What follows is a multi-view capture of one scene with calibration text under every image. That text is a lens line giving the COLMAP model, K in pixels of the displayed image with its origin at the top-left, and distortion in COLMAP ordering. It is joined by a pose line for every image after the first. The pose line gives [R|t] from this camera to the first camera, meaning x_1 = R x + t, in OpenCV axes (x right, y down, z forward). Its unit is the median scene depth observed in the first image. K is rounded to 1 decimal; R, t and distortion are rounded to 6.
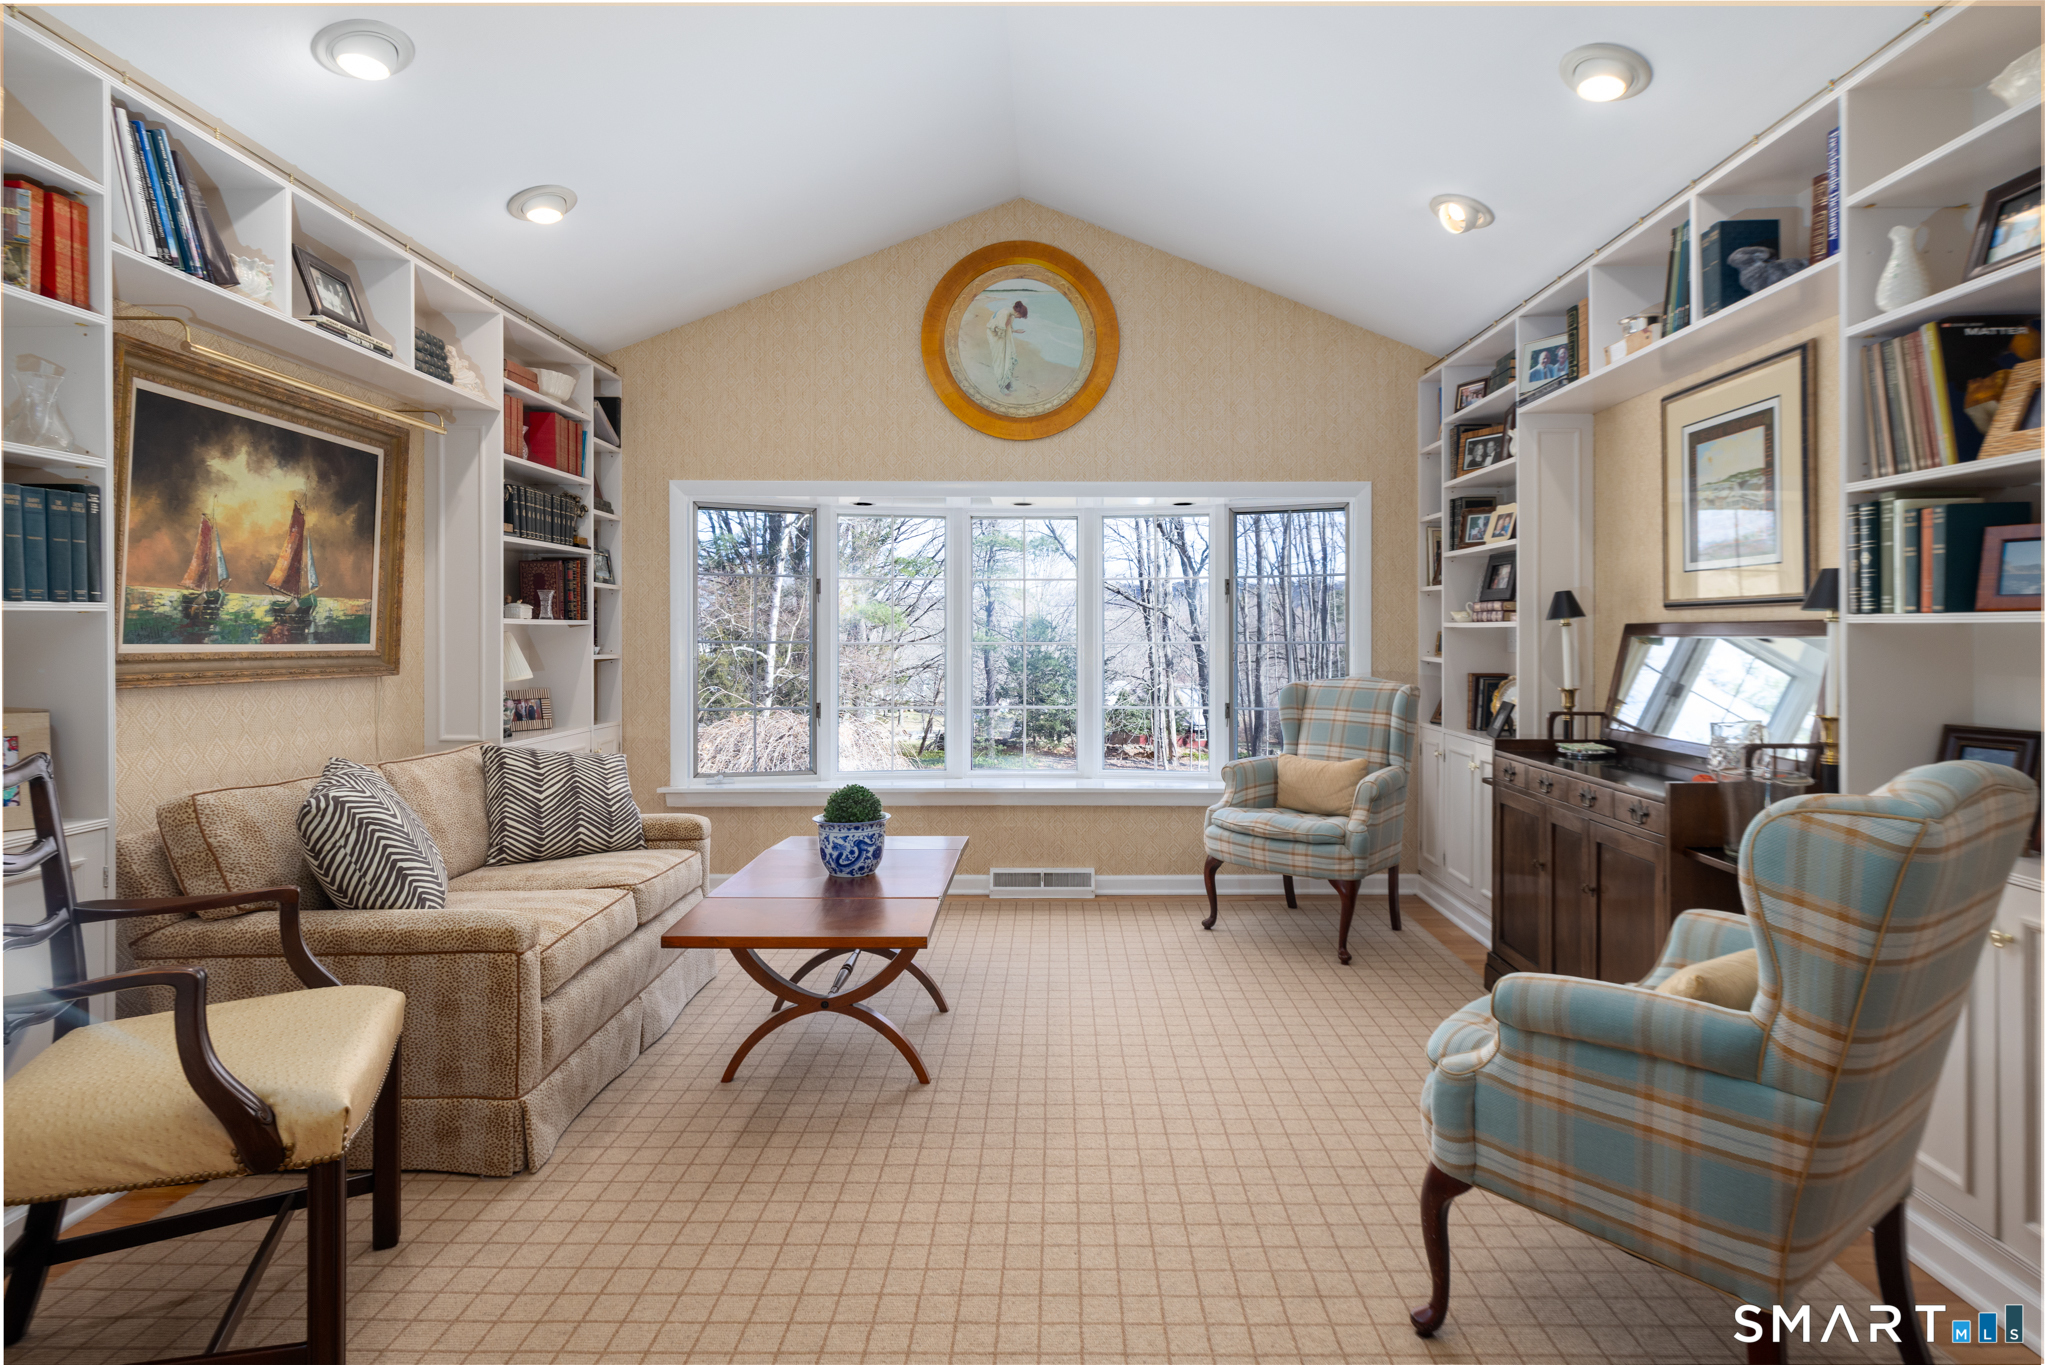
lens RADIAL K [[872.7, 0, 1000.0], [0, 872.7, 630.7], [0, 0, 1]] dist [-0.007659, 0.000889]
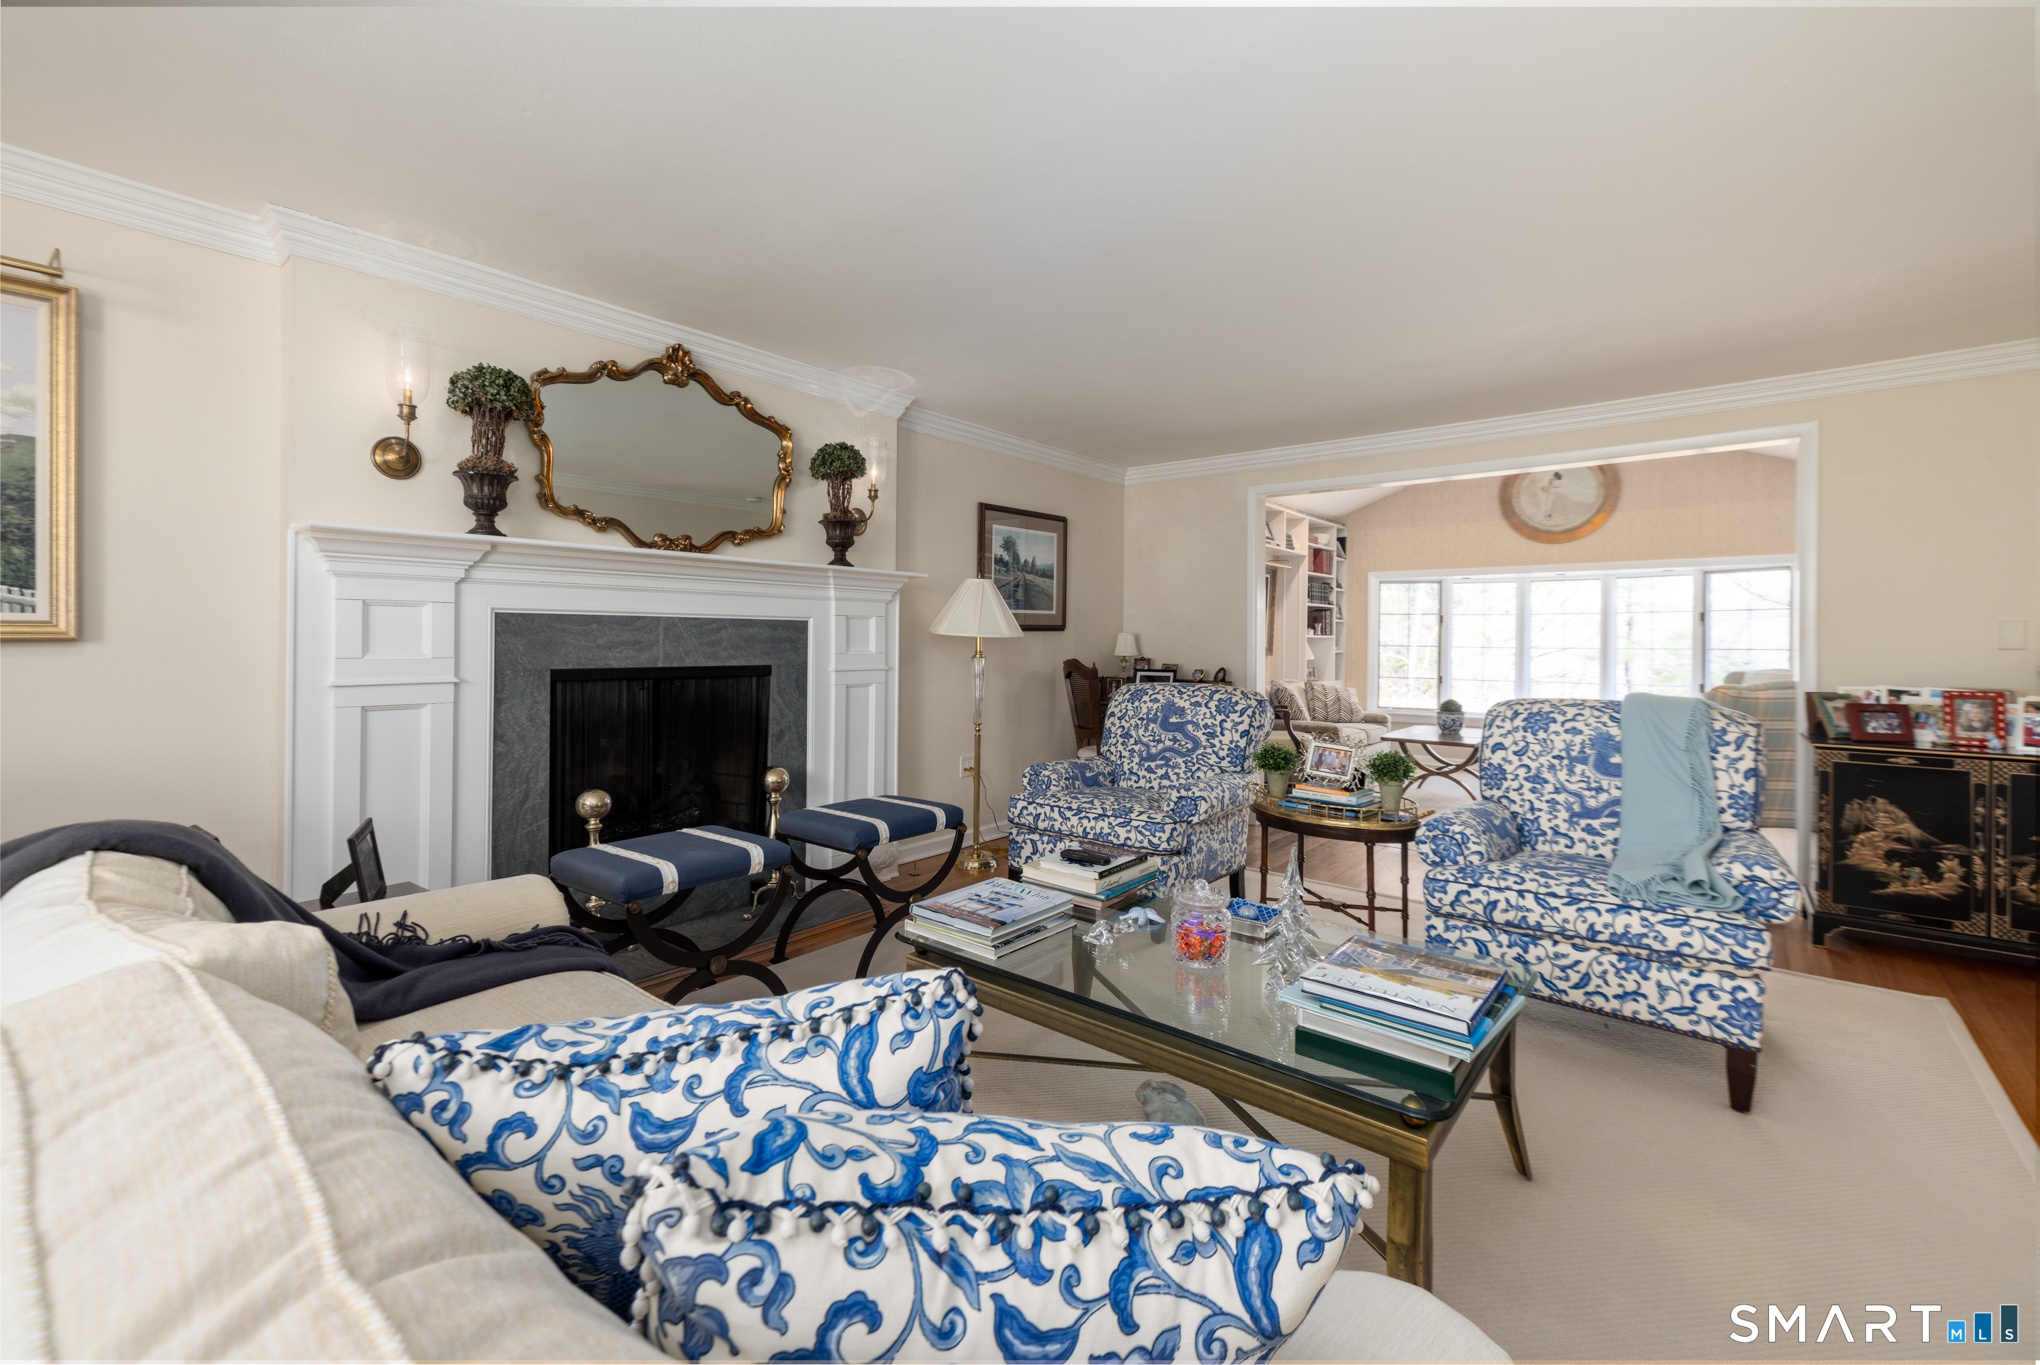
lens RADIAL K [[870.6, 0, 1001.7], [0, 870.6, 646.3], [0, 0, 1]] dist [-0.007659, 0.000889]
pose [[0.772583, 0.014059, -0.634758, 0.312822], [-0.011876, 0.999900, 0.007691, 0.009284], [0.634803, 0.001597, 0.772672, -1.329364]]
